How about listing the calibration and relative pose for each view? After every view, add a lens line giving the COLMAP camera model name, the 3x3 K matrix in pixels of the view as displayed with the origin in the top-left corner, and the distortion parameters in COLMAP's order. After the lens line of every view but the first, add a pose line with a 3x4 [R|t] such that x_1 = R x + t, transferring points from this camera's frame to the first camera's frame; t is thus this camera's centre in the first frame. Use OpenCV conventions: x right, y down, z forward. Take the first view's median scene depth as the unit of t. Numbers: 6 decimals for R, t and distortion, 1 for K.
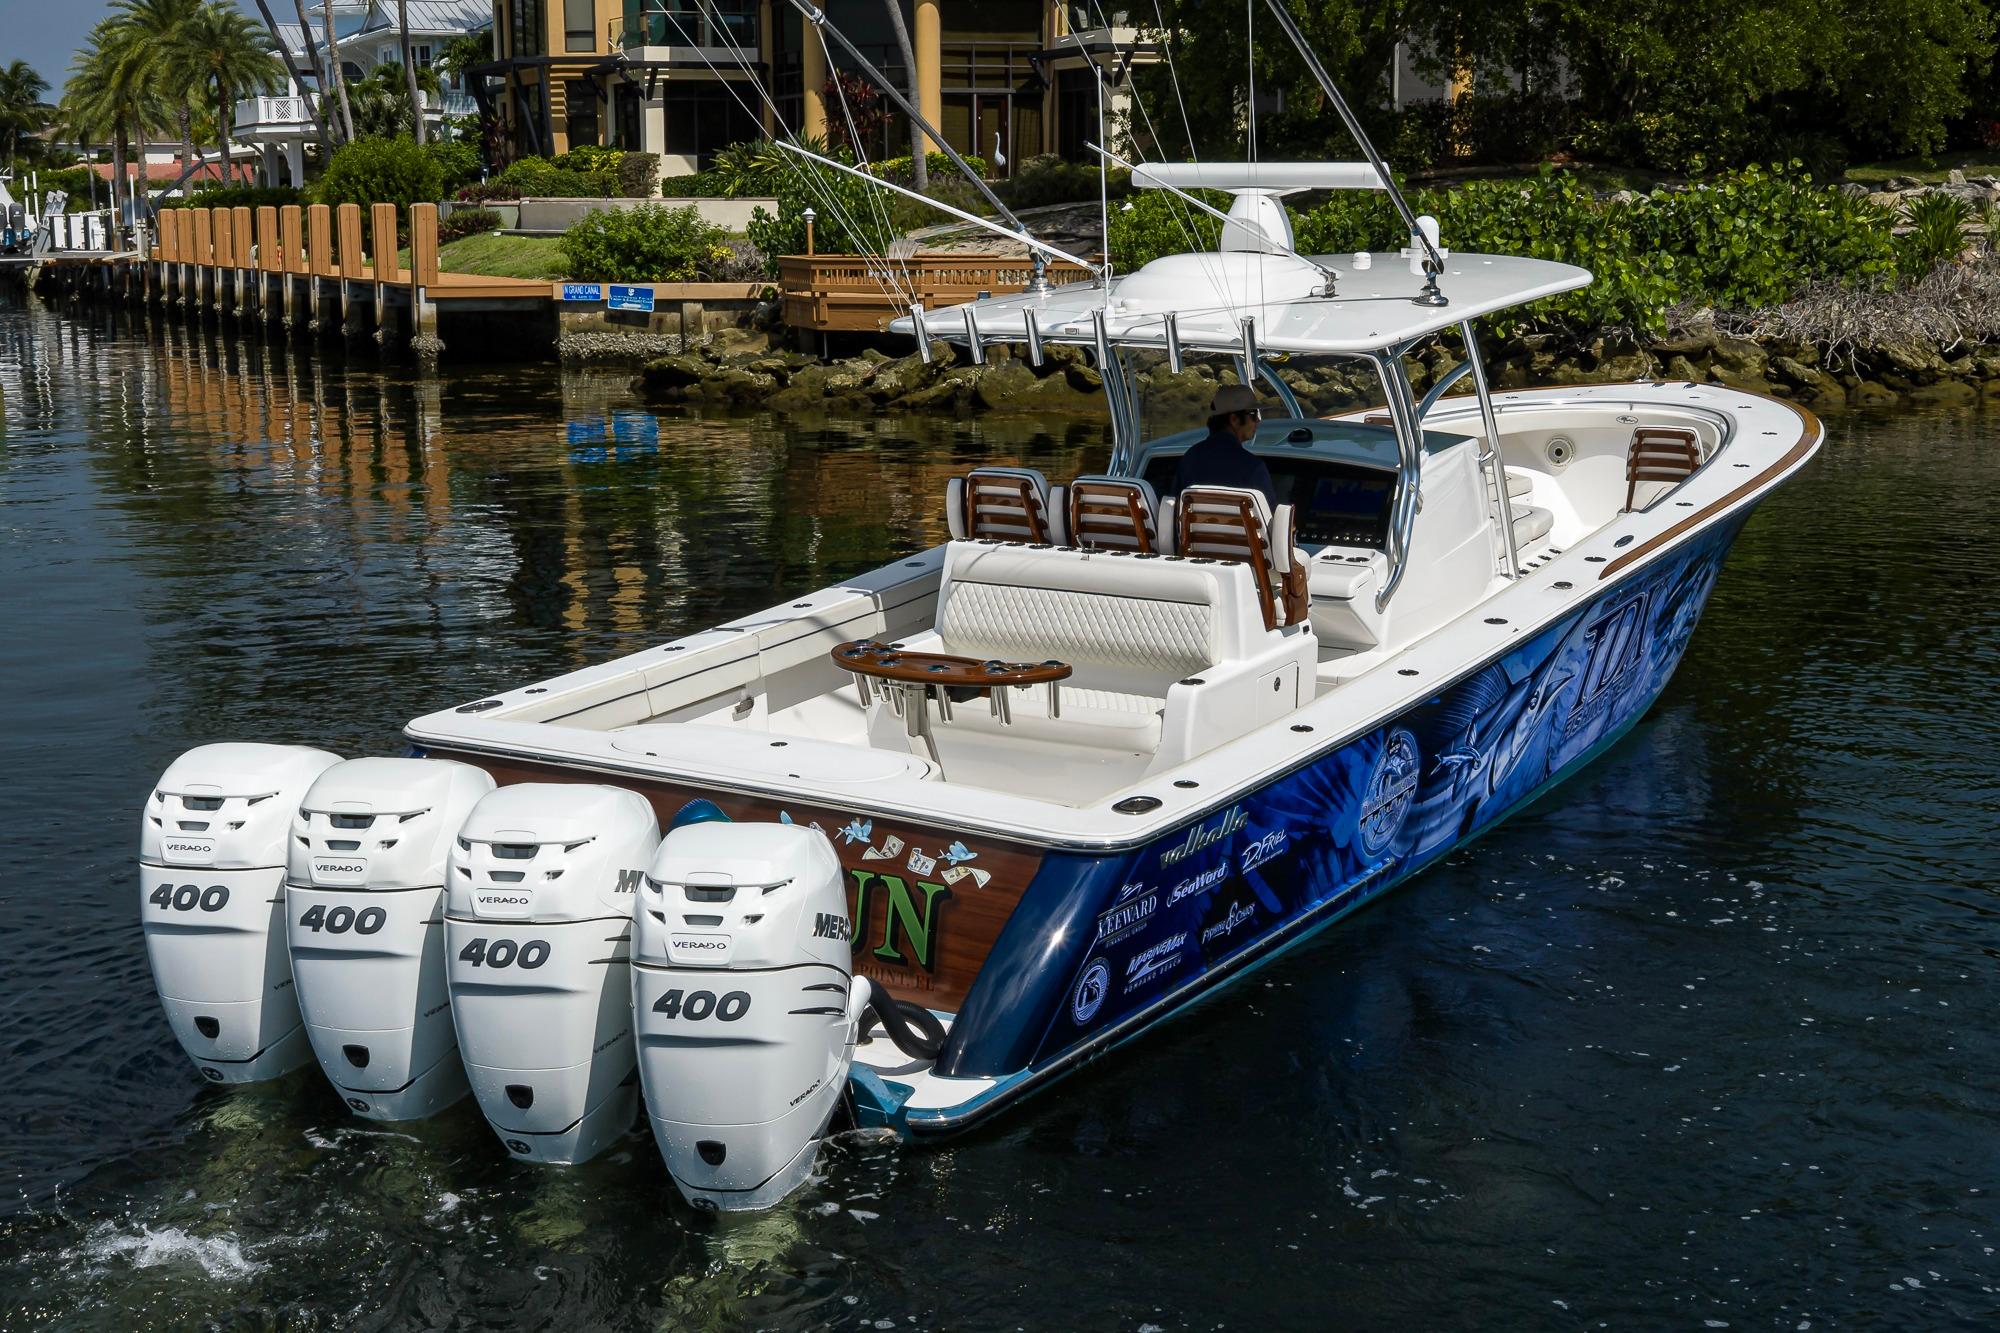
lens RADIAL K [[2575.2, 0, 997.1], [0, 2575.2, 660.9], [0, 0, 1]] dist [0.061991, -0.264295]
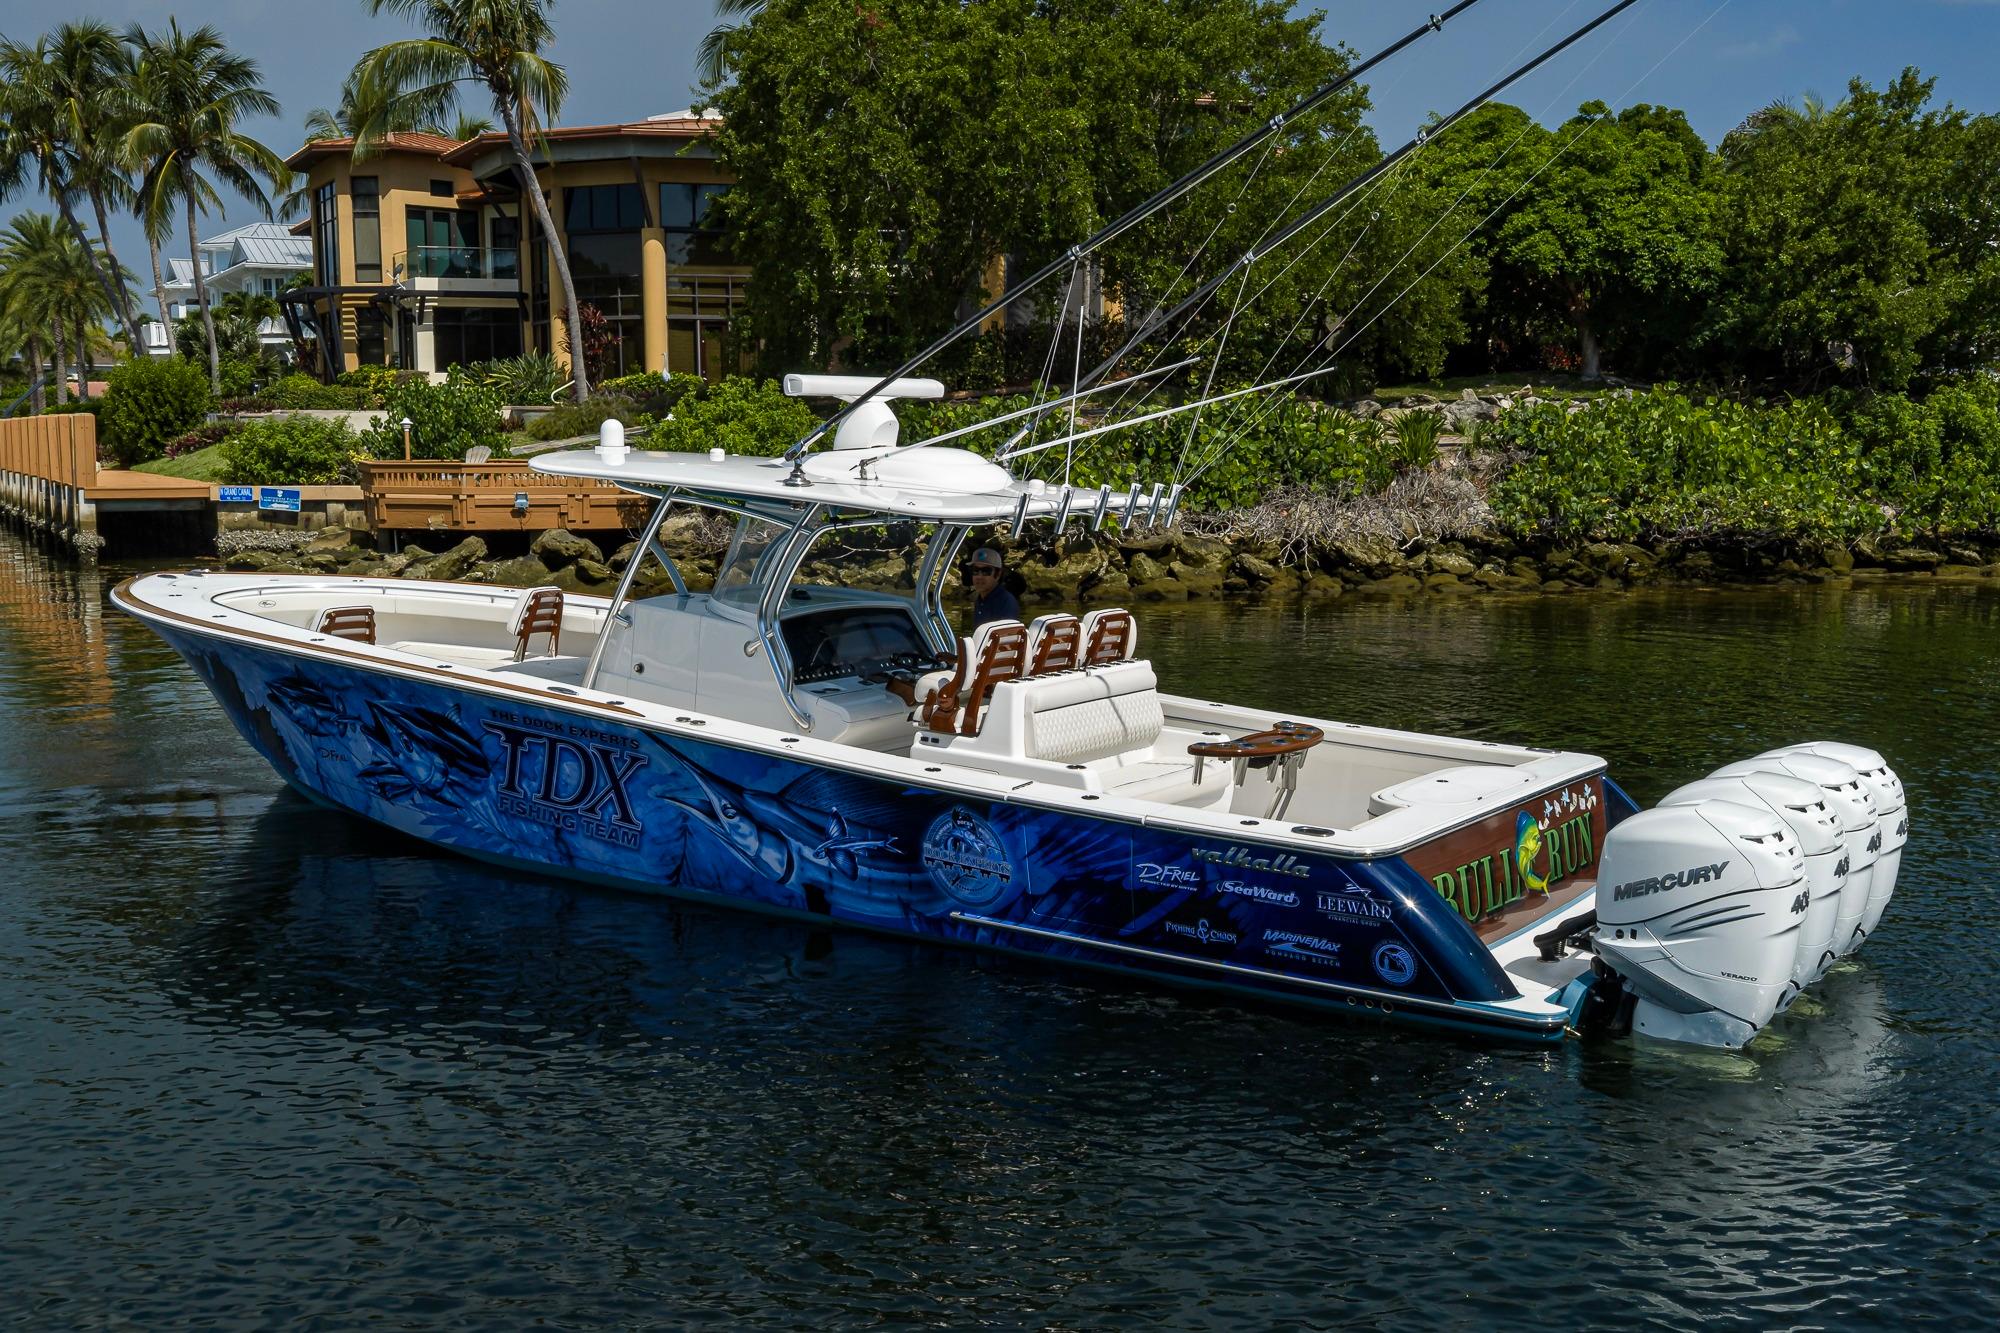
lens RADIAL K [[2211.5, 0, 1083.4], [0, 2211.5, 729.3], [0, 0, 1]] dist [0.015933, -0.067142]
pose [[0.998789, -0.003438, 0.049084, 0.156337], [0.005245, 0.999311, -0.036740, -0.005950], [-0.048924, 0.036953, 0.998119, 0.044161]]
